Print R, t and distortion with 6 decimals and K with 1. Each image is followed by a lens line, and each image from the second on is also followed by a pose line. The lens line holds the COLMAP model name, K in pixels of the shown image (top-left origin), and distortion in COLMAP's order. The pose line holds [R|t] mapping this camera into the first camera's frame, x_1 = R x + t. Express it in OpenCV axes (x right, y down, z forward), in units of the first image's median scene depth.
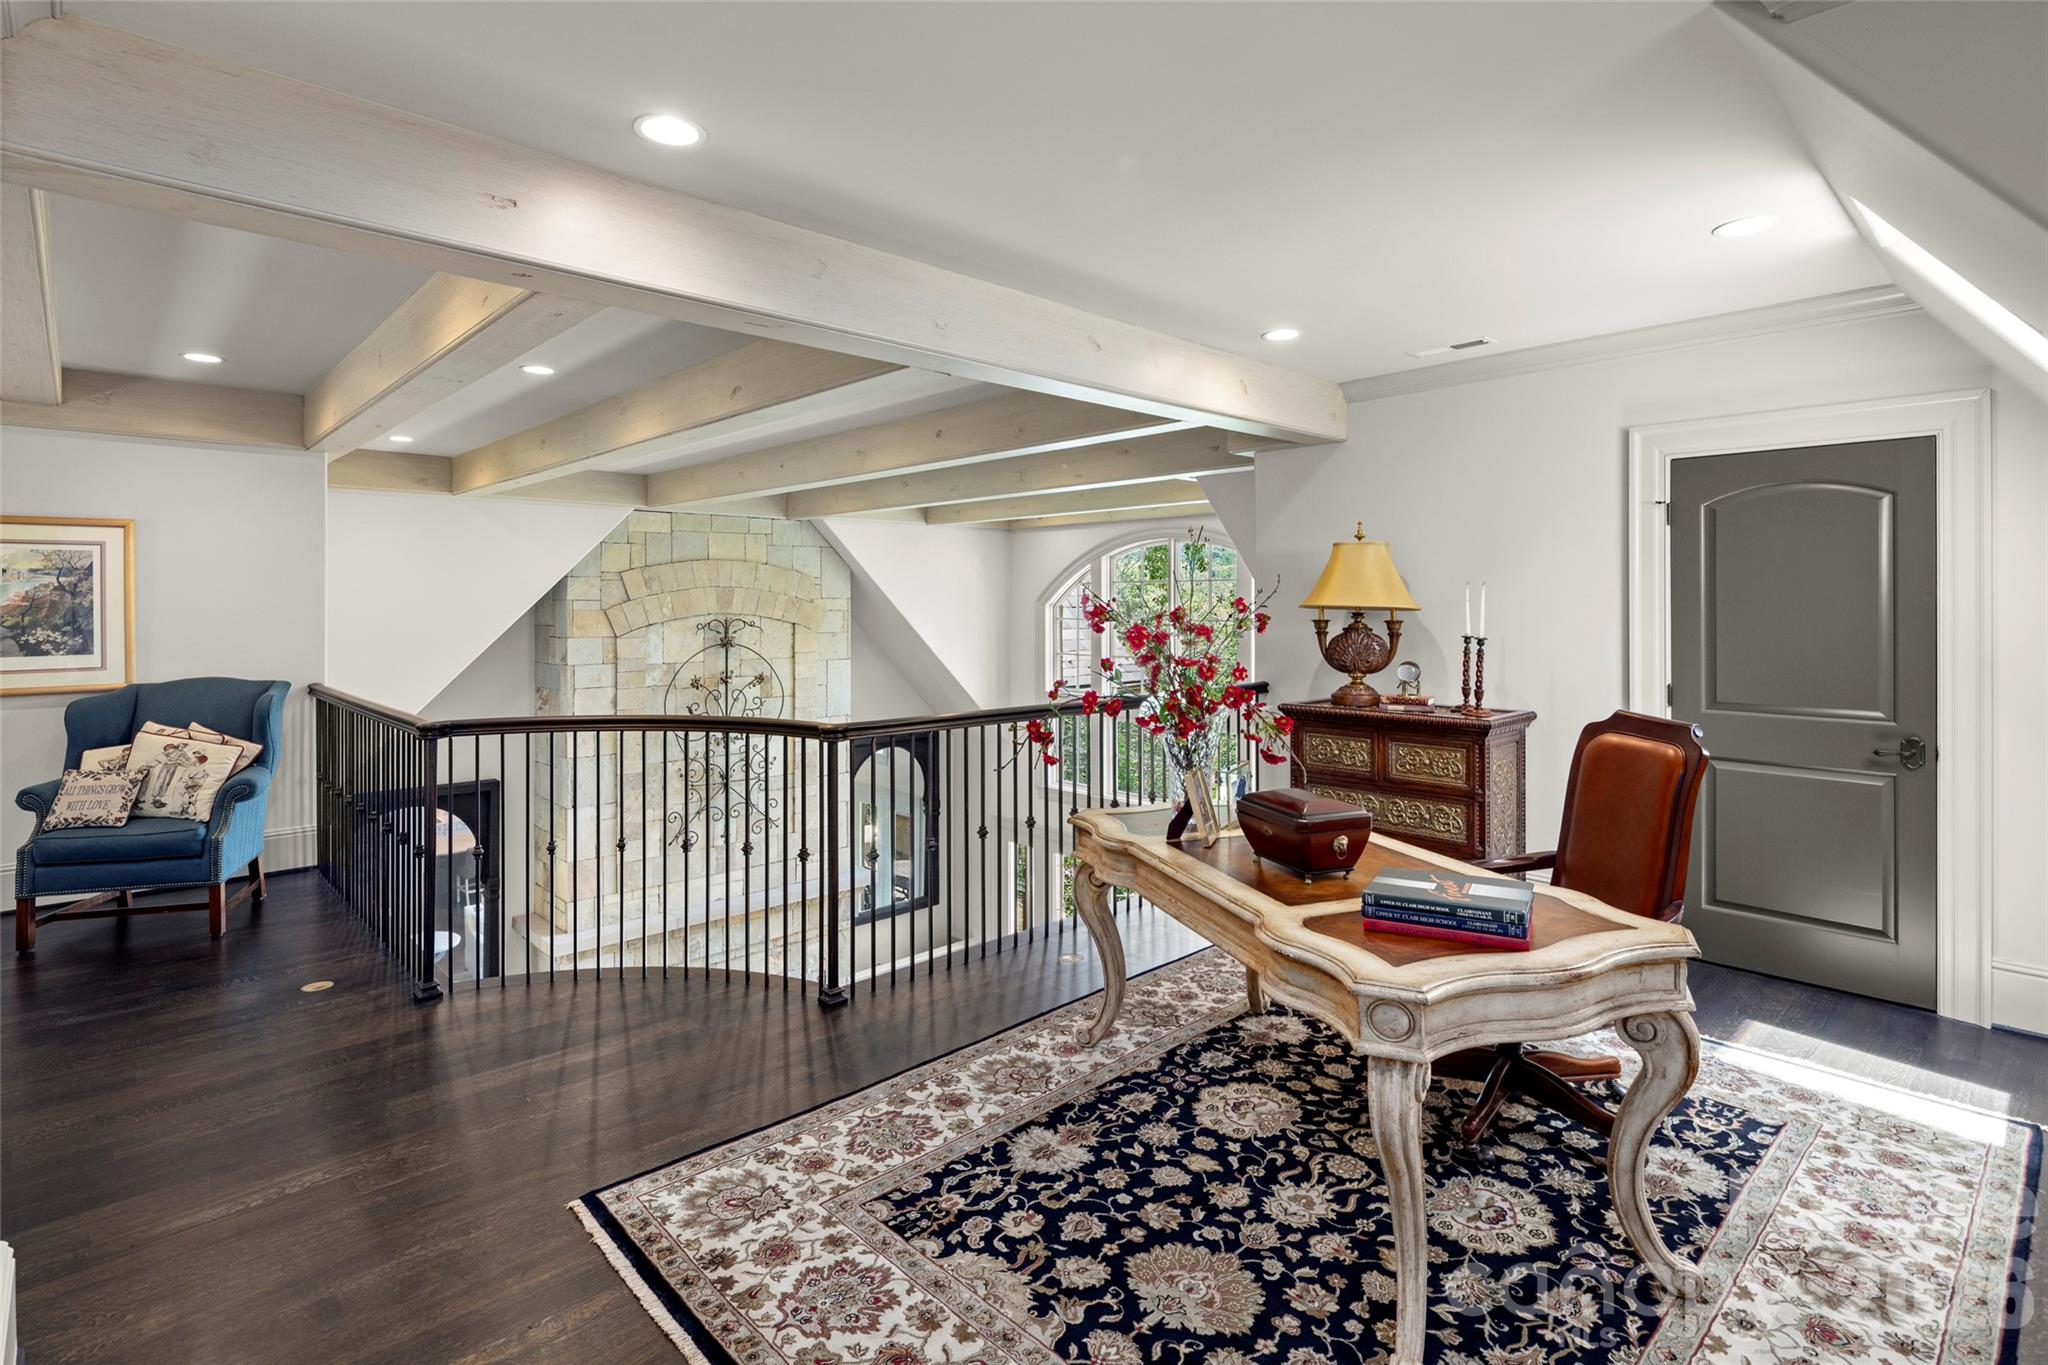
lens RADIAL K [[1008.1, 0, 1024.8], [0, 1008.1, 619.6], [0, 0, 1]] dist [-0.001448, -0.001424]
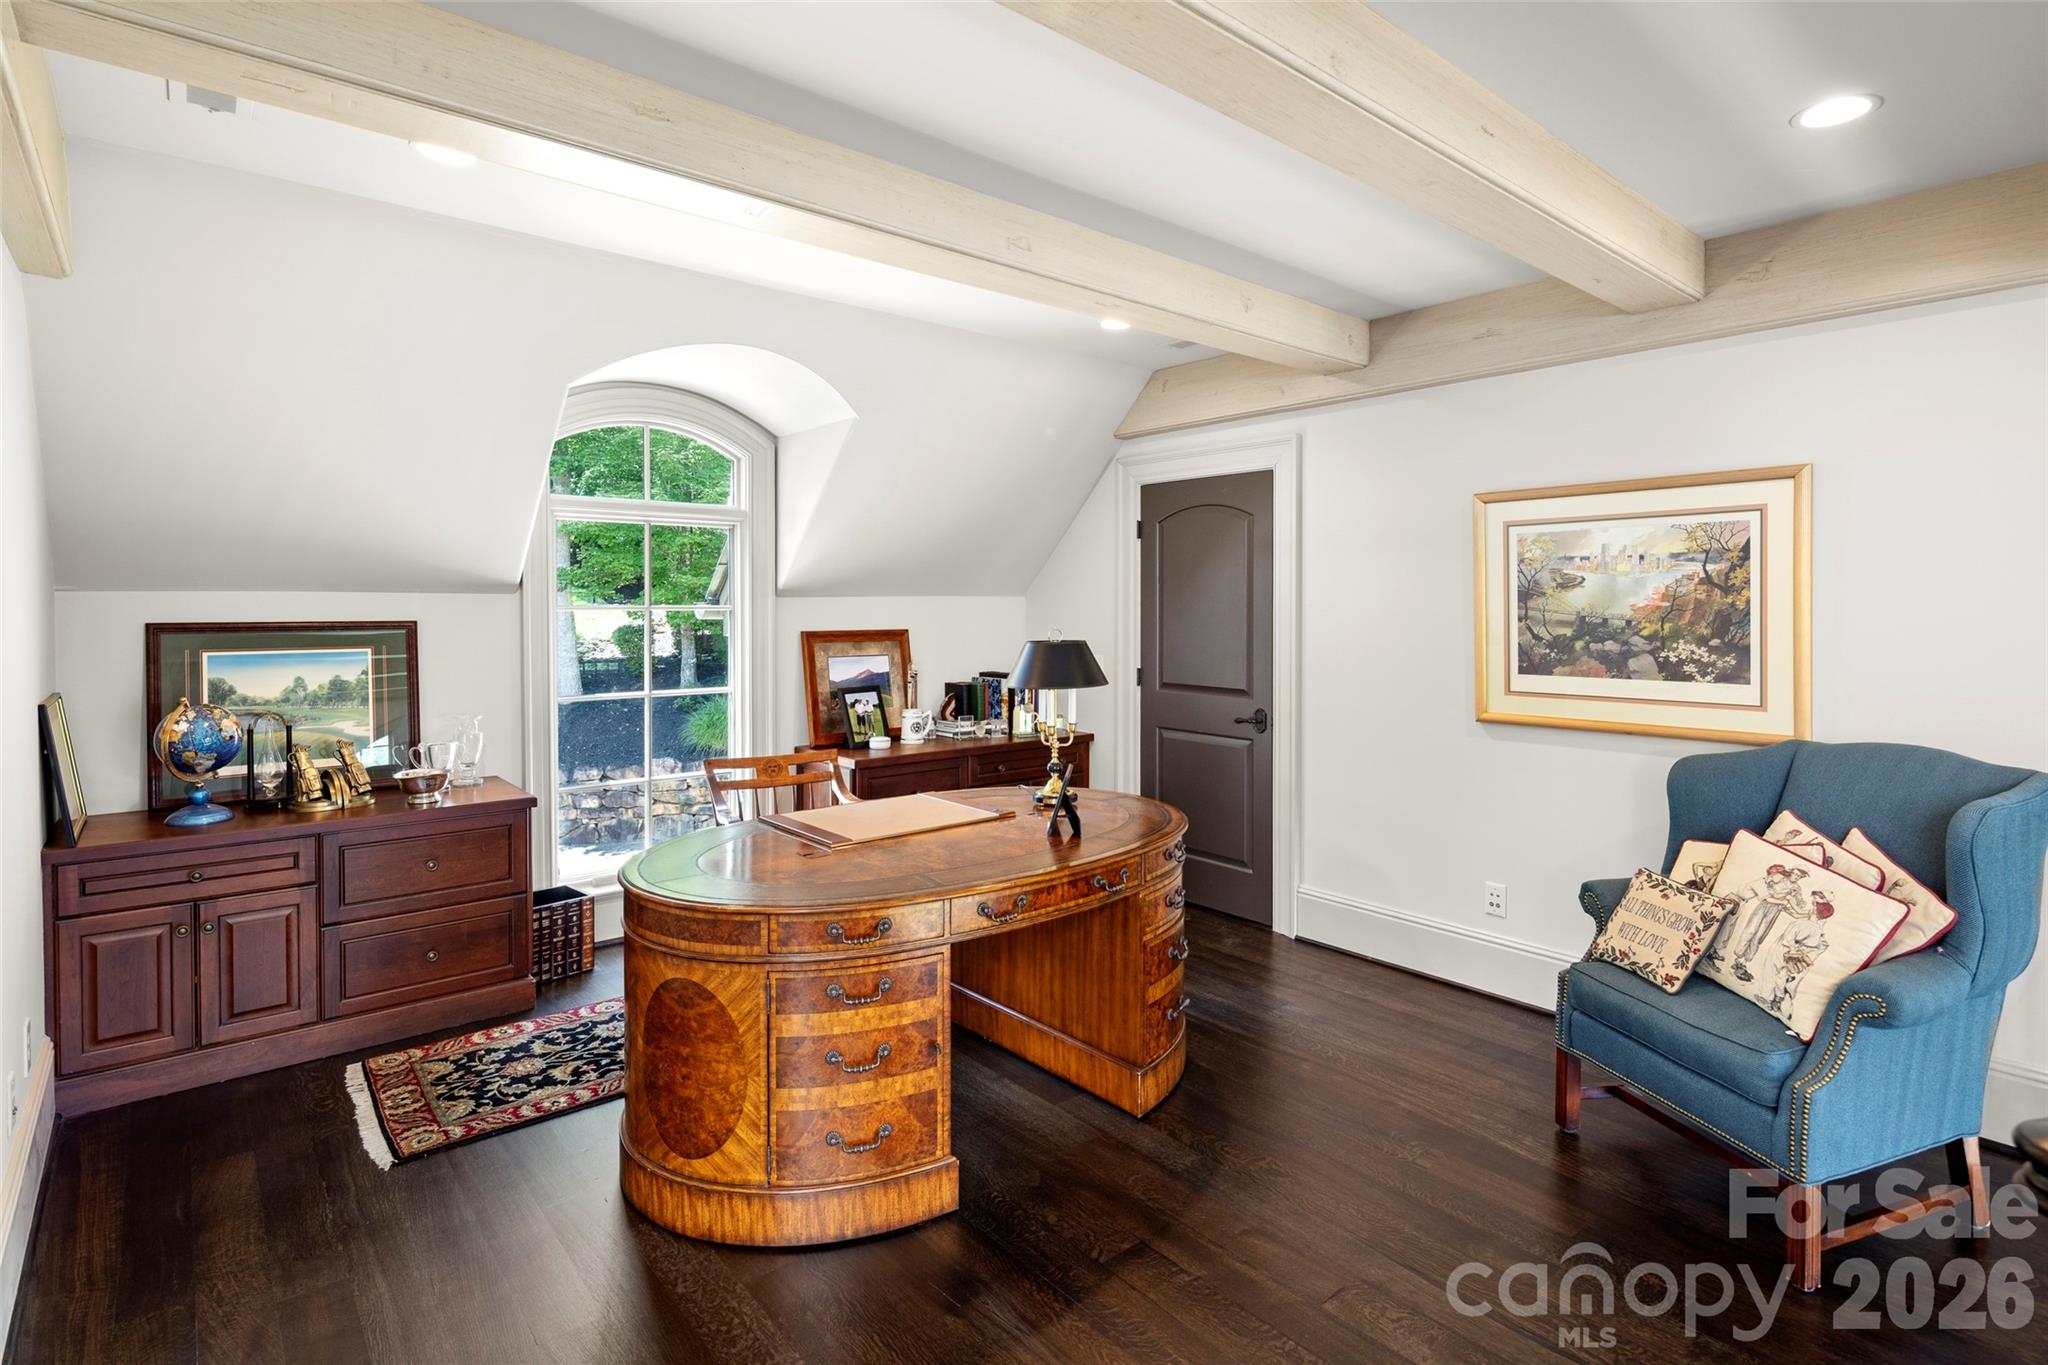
lens RADIAL K [[1008.1, 0, 1024.8], [0, 1008.1, 619.6], [0, 0, 1]] dist [-0.001448, -0.001424]
pose [[-0.050722, 0.013328, -0.998624, -0.283425], [-0.018302, 0.999731, 0.014272, -0.007101], [0.998545, 0.019000, -0.050465, 0.599746]]
